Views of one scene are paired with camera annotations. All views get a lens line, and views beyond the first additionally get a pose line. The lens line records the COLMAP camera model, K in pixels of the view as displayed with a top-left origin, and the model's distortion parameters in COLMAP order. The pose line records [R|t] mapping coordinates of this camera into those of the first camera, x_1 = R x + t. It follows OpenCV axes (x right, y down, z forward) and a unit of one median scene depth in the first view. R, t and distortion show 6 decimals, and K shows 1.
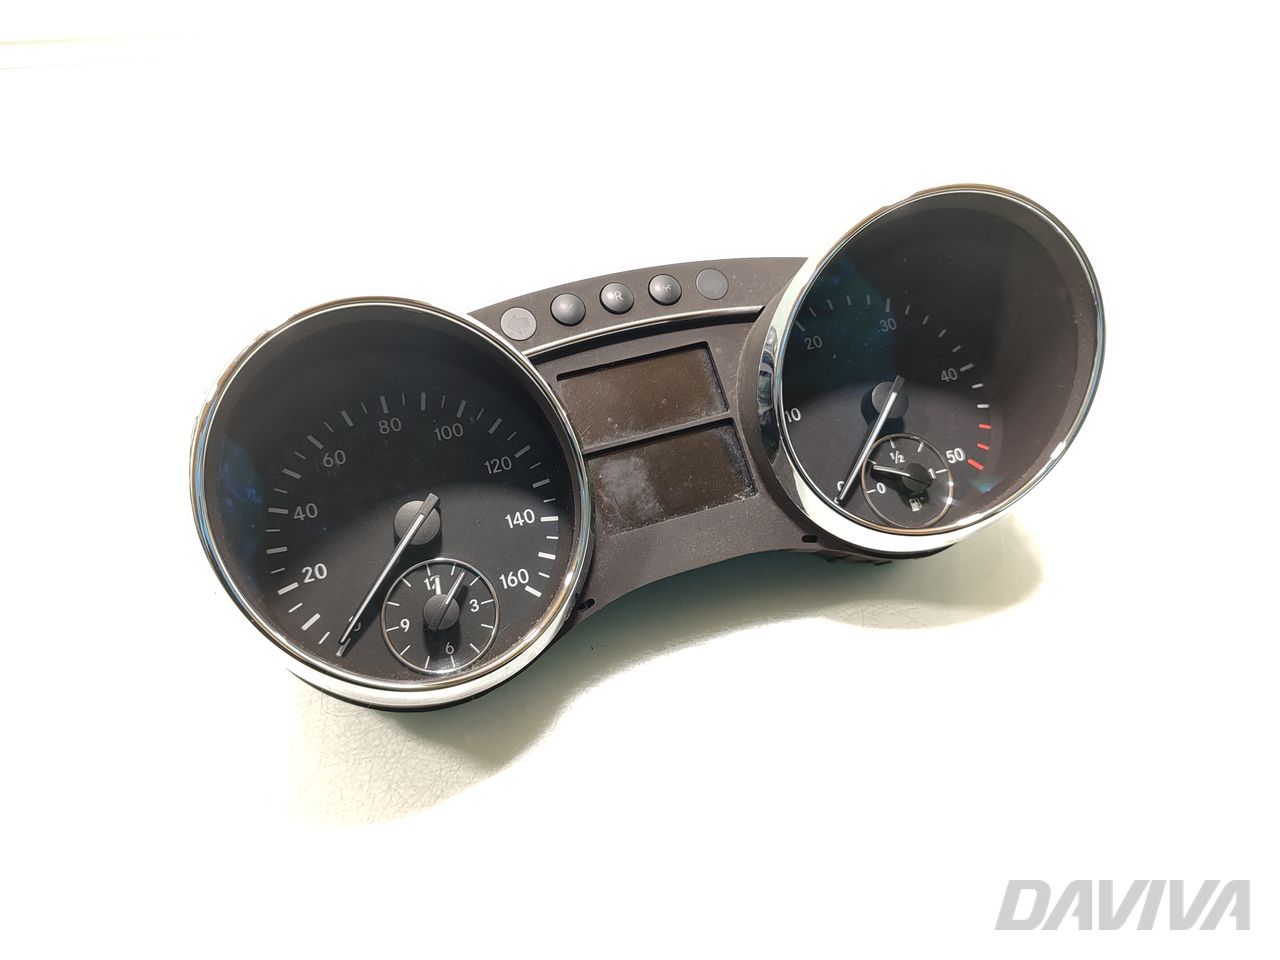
lens RADIAL K [[896.2, 0, 639.7], [0, 896.2, 480.1], [0, 0, 1]] dist [-0.003221, -0.000422]
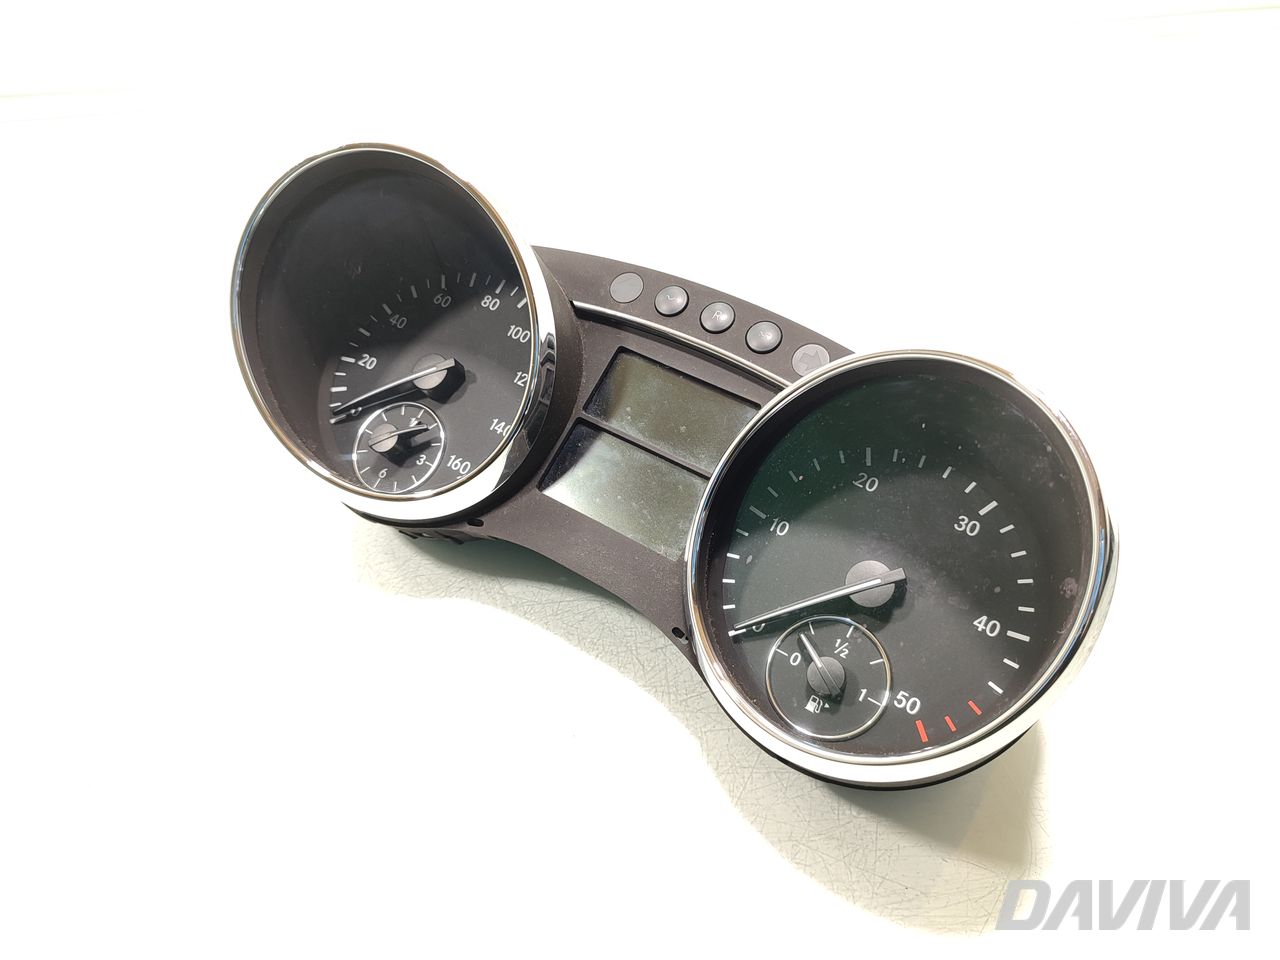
lens RADIAL K [[896.2, 0, 639.9], [0, 896.2, 479.7], [0, 0, 1]] dist [-0.003221, -0.000422]
pose [[0.585039, 0.568960, -0.577939, 0.619745], [-0.604028, 0.781219, 0.157632, -0.178334], [0.541183, 0.256871, 0.800711, 0.240727]]
